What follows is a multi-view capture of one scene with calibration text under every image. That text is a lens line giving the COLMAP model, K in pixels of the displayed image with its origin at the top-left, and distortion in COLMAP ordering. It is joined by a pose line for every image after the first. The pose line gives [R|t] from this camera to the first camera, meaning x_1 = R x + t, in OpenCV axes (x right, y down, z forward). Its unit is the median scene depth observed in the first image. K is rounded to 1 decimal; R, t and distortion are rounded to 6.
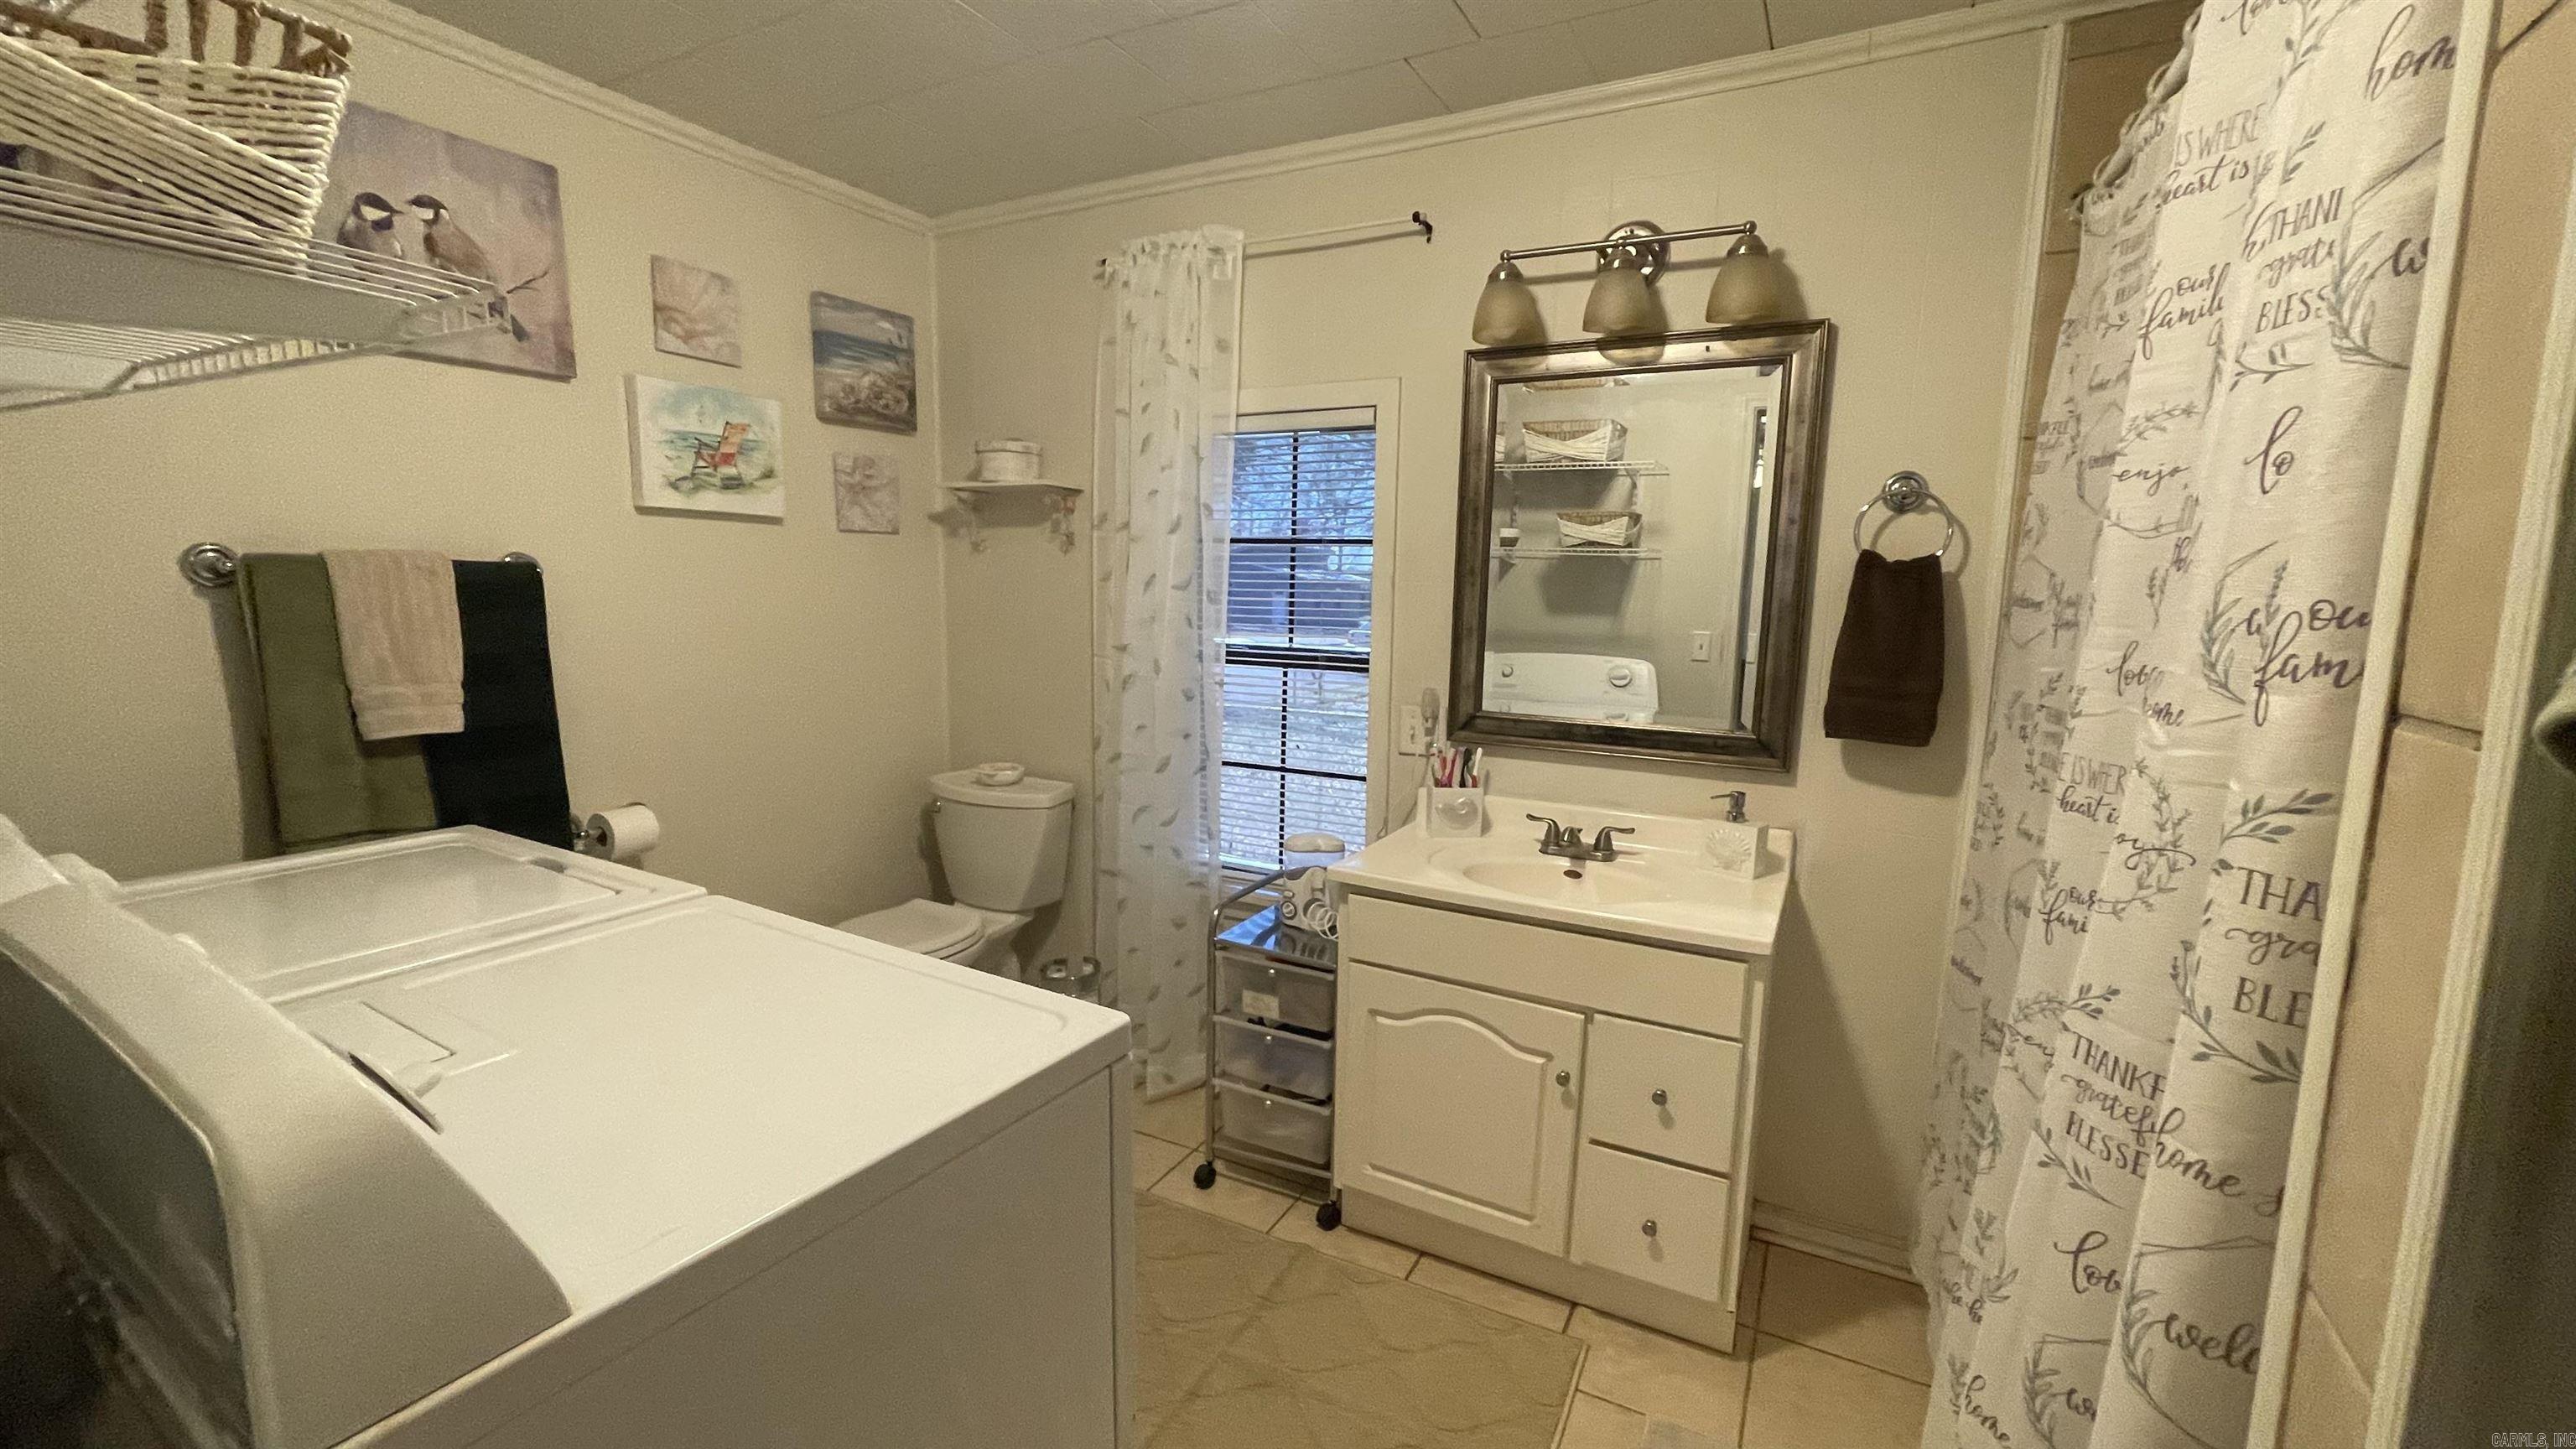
lens RADIAL K [[1056.4, 0, 1276.8], [0, 1056.4, 731.8], [0, 0, 1]] dist [-0.001230, -0.001268]
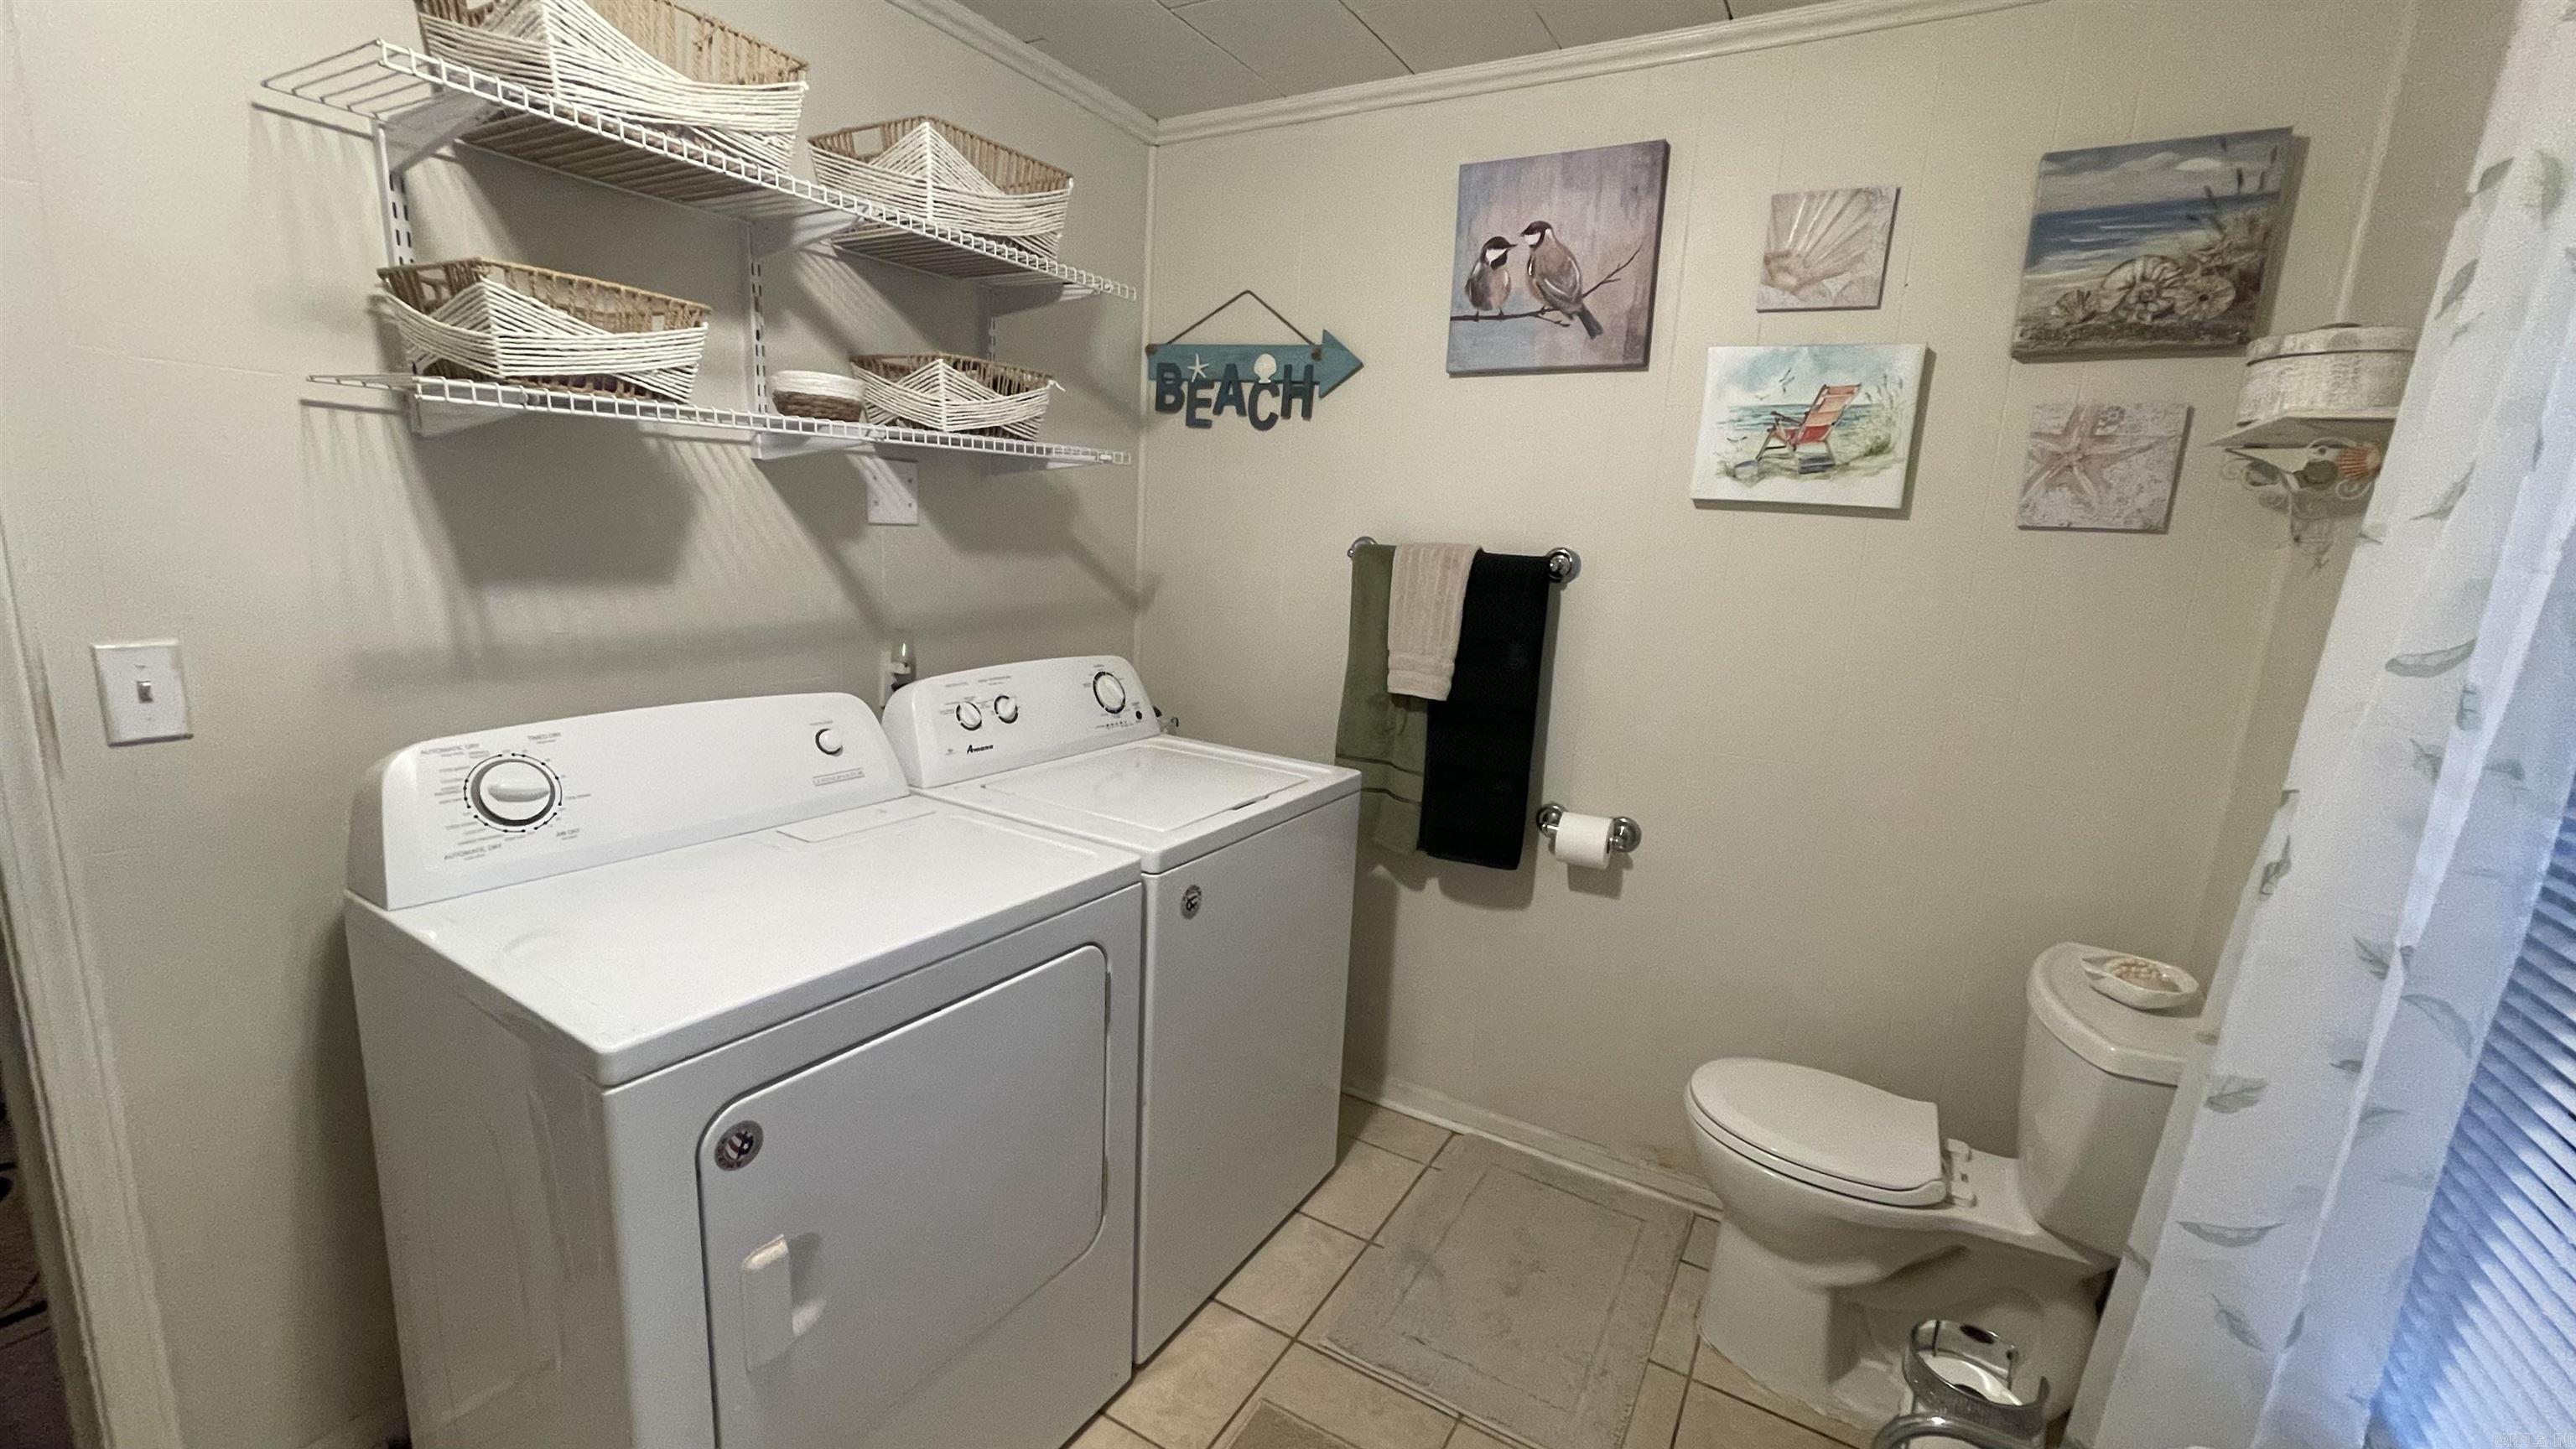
lens RADIAL K [[1056.4, 0, 1278.4], [0, 1056.4, 718.8], [0, 0, 1]] dist [-0.001230, -0.001268]
pose [[-0.044969, 0.166963, -0.984937, 0.302812], [-0.196230, 0.965250, 0.172585, -0.116383], [0.979526, 0.201035, -0.010643, 0.682804]]
